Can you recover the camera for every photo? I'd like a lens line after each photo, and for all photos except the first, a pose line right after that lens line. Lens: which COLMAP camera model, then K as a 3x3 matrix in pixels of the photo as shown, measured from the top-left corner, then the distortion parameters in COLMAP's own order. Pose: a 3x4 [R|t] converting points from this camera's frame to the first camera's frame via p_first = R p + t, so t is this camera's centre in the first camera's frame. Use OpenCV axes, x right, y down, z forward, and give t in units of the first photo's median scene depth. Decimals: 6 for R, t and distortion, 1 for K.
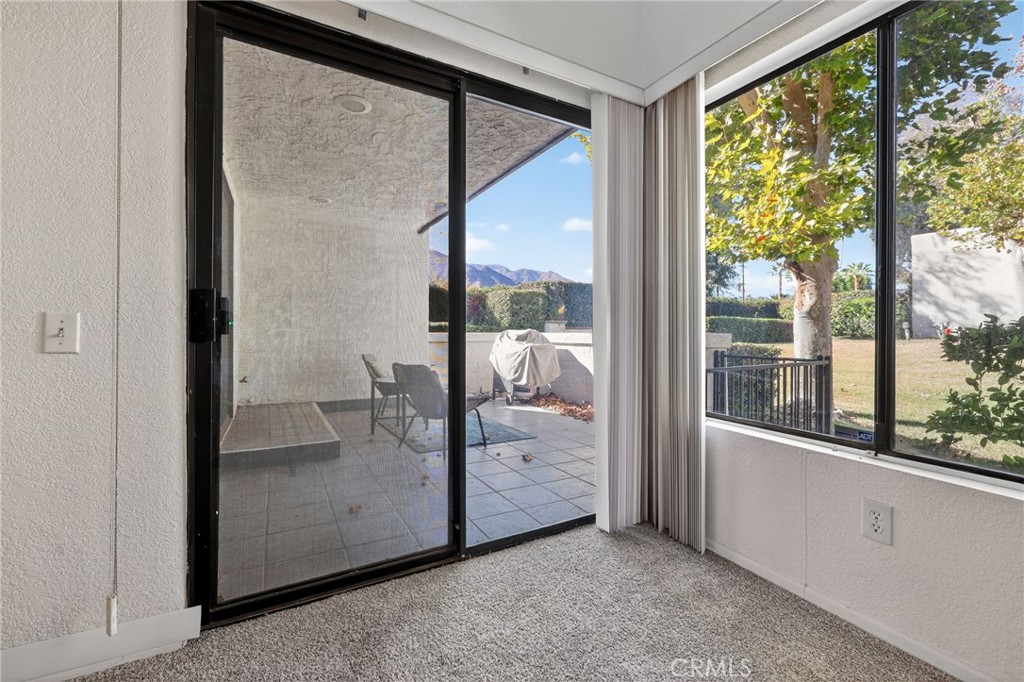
lens RADIAL K [[431.2, 0, 515.8], [0, 431.2, 327.0], [0, 0, 1]] dist [0.005081, 0.000622]
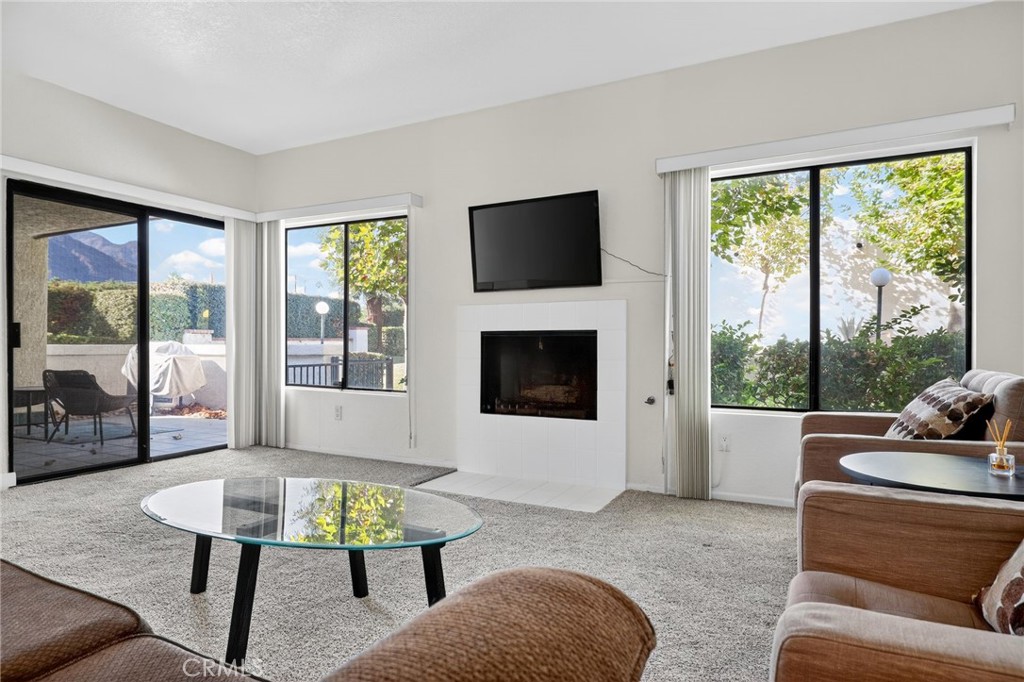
lens RADIAL K [[570.9, 0, 514.0], [0, 570.9, 344.5], [0, 0, 1]] dist [-0.004896, -0.001096]
pose [[0.825349, -0.003253, 0.564614, -0.077940], [-0.003827, 0.999928, 0.011355, -0.006466], [-0.564610, -0.011533, 0.825277, -0.742646]]
